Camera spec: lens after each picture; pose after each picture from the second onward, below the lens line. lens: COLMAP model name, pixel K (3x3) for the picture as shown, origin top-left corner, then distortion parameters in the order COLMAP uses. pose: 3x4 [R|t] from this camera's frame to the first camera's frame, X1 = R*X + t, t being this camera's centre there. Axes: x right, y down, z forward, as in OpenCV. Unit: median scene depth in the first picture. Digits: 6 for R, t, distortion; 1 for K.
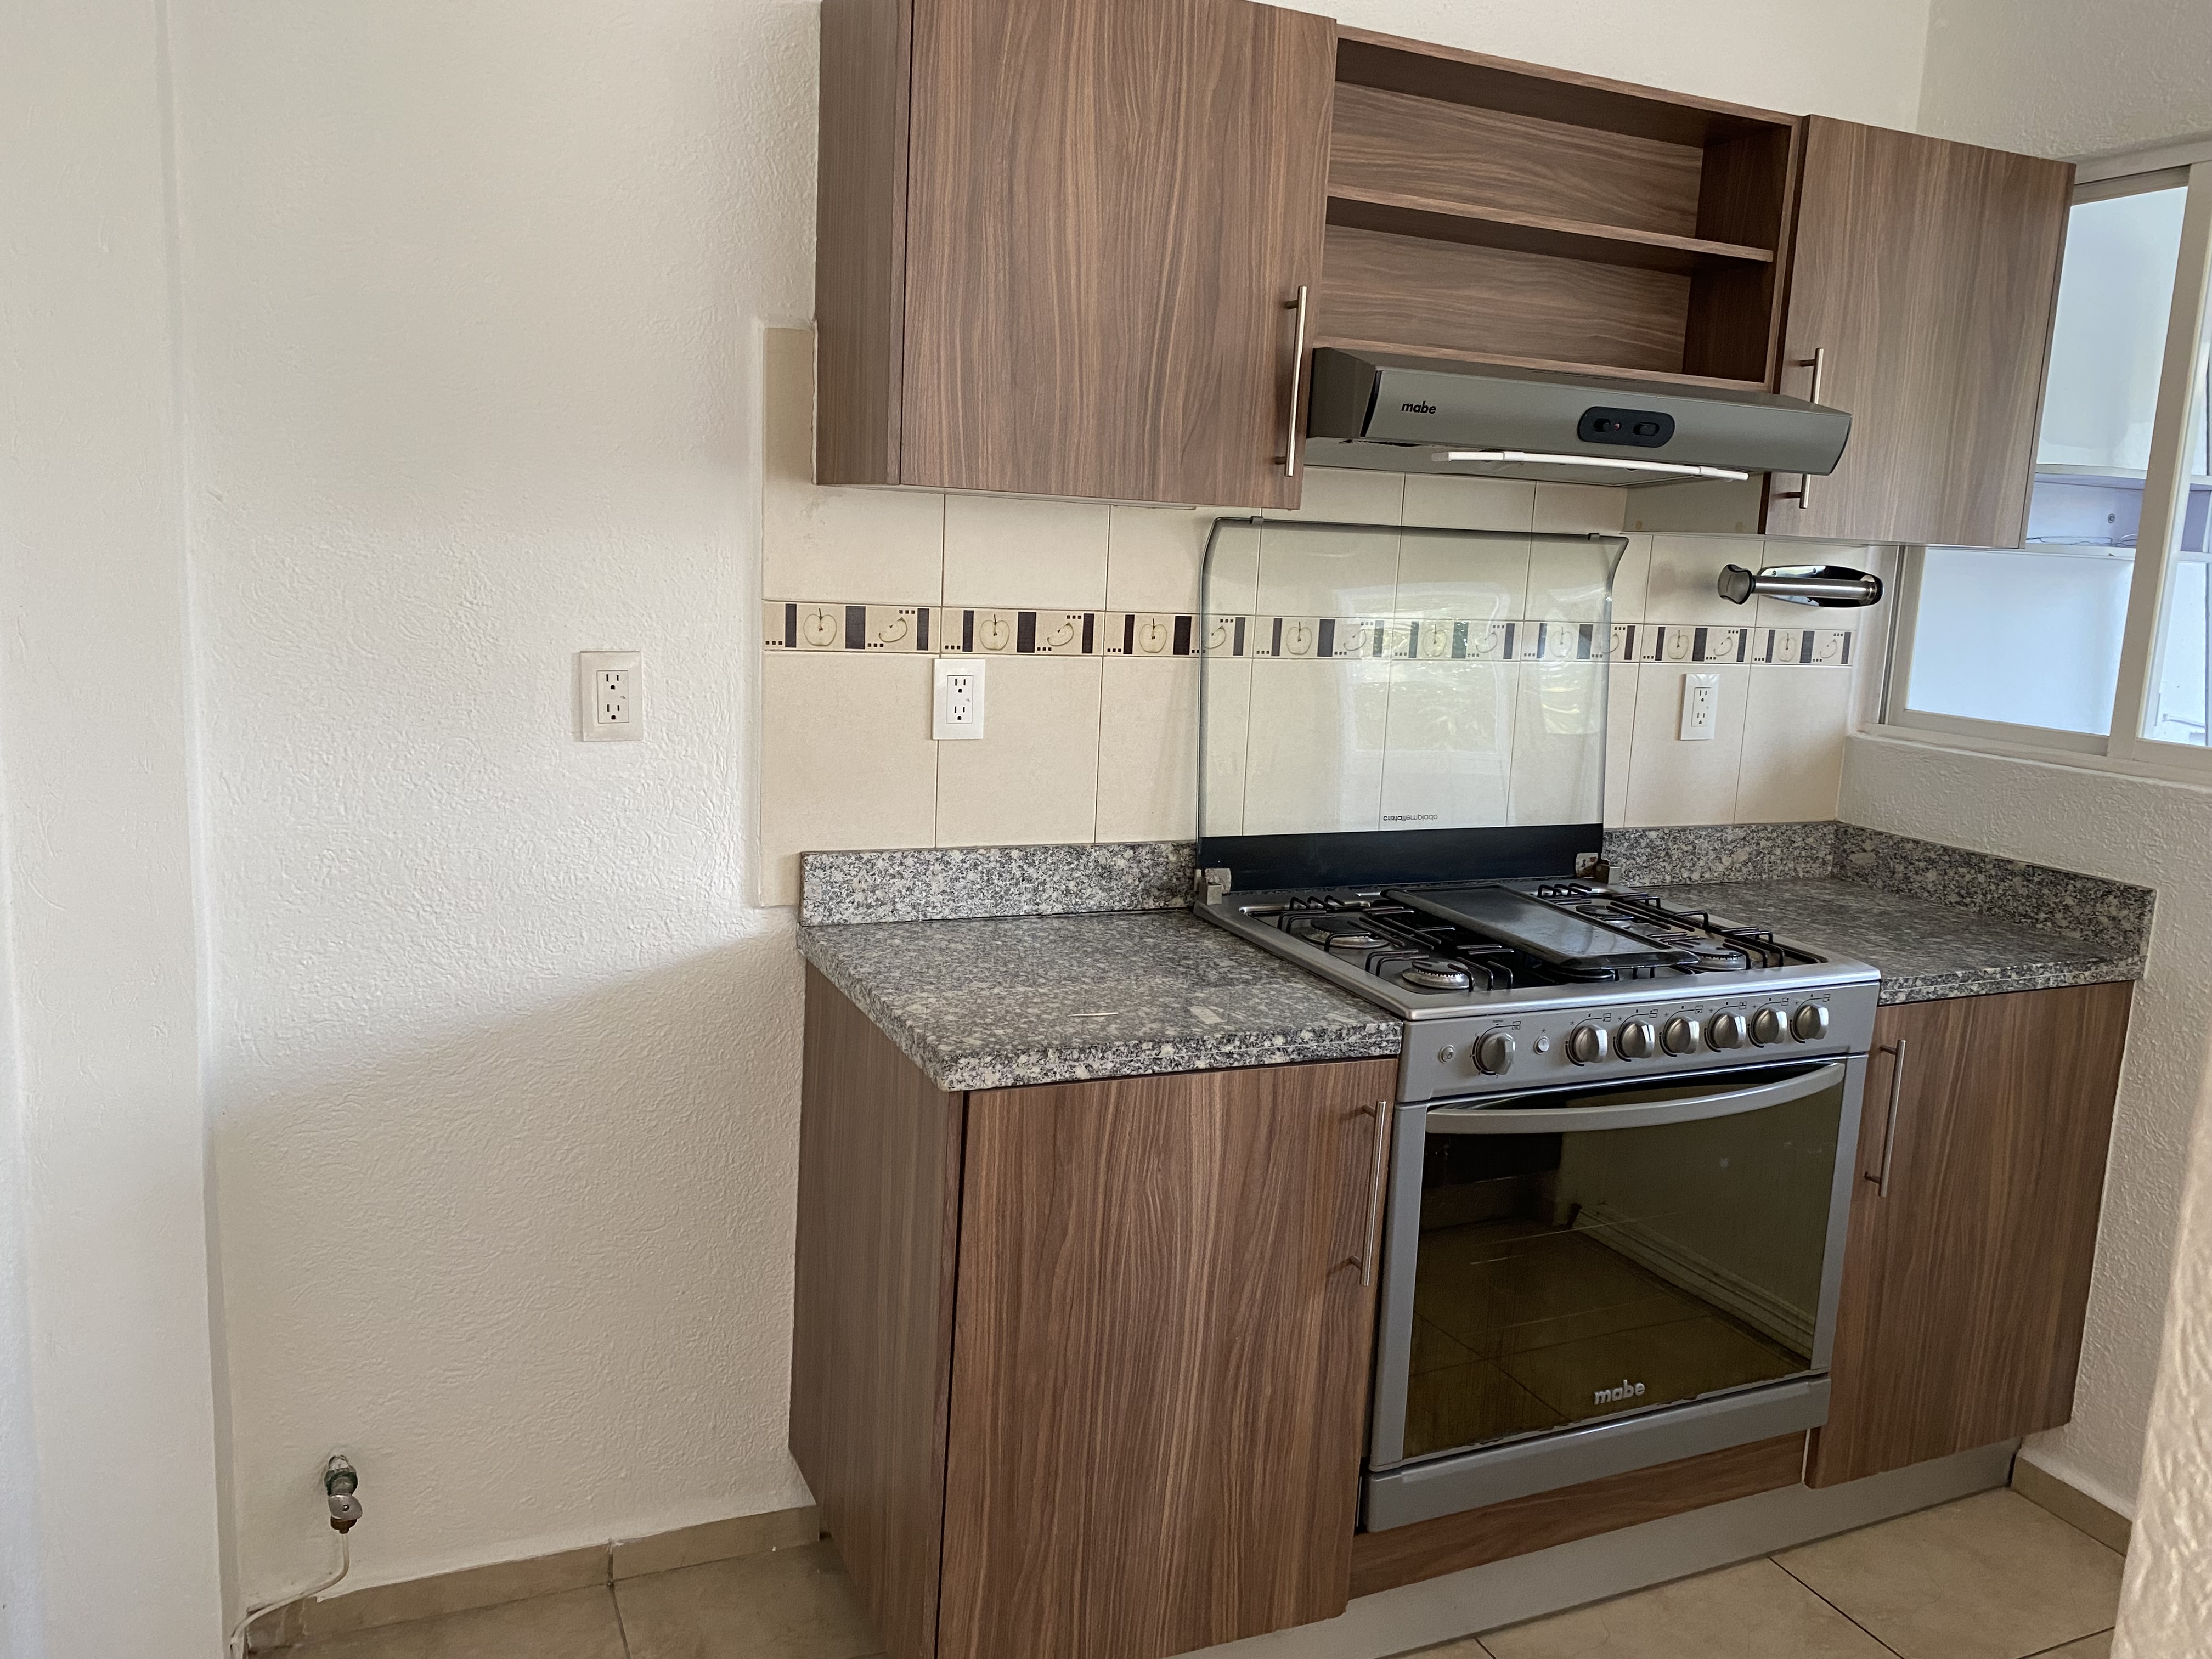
lens RADIAL K [[1692.2, 0, 1106.5], [0, 1692.2, 824.4], [0, 0, 1]] dist [0.019868, -0.017900]
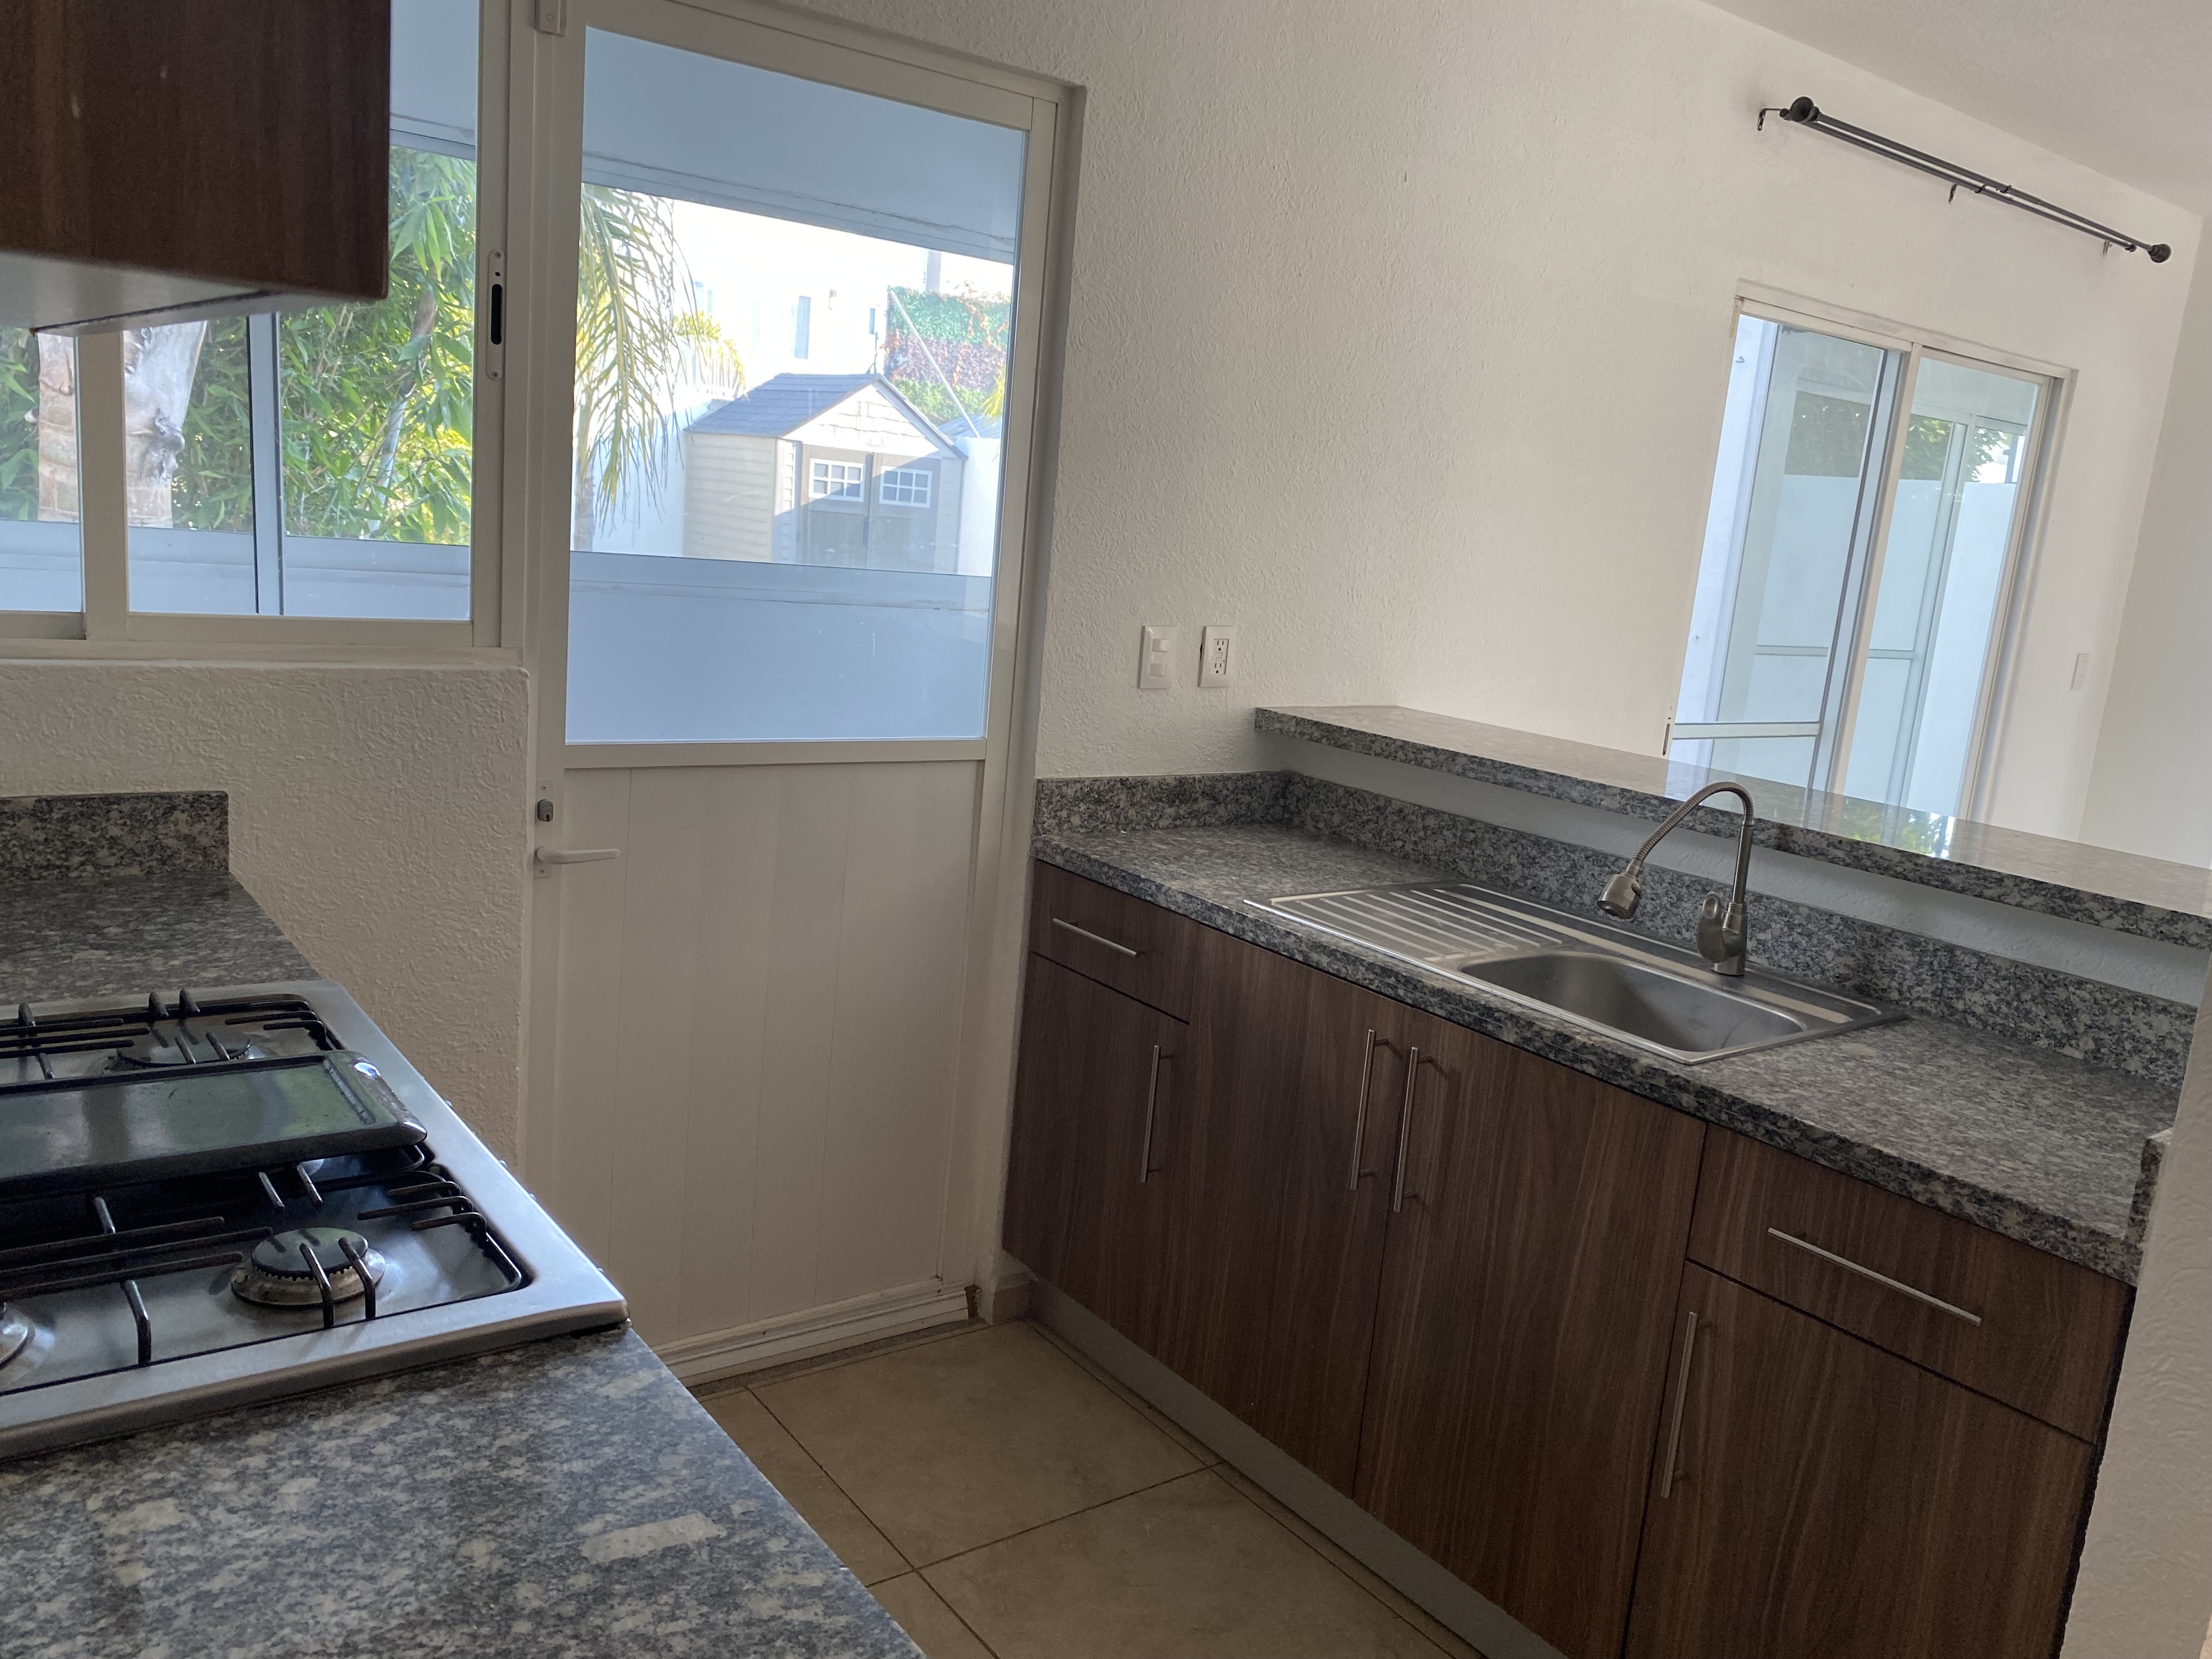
lens RADIAL K [[1692.2, 0, 1117.0], [0, 1692.2, 831.9], [0, 0, 1]] dist [0.019868, -0.017900]
pose [[-0.179642, -0.256442, 0.949719, -0.255236], [0.071264, 0.959496, 0.272561, -0.135255], [-0.981147, 0.116645, -0.154091, 0.679696]]
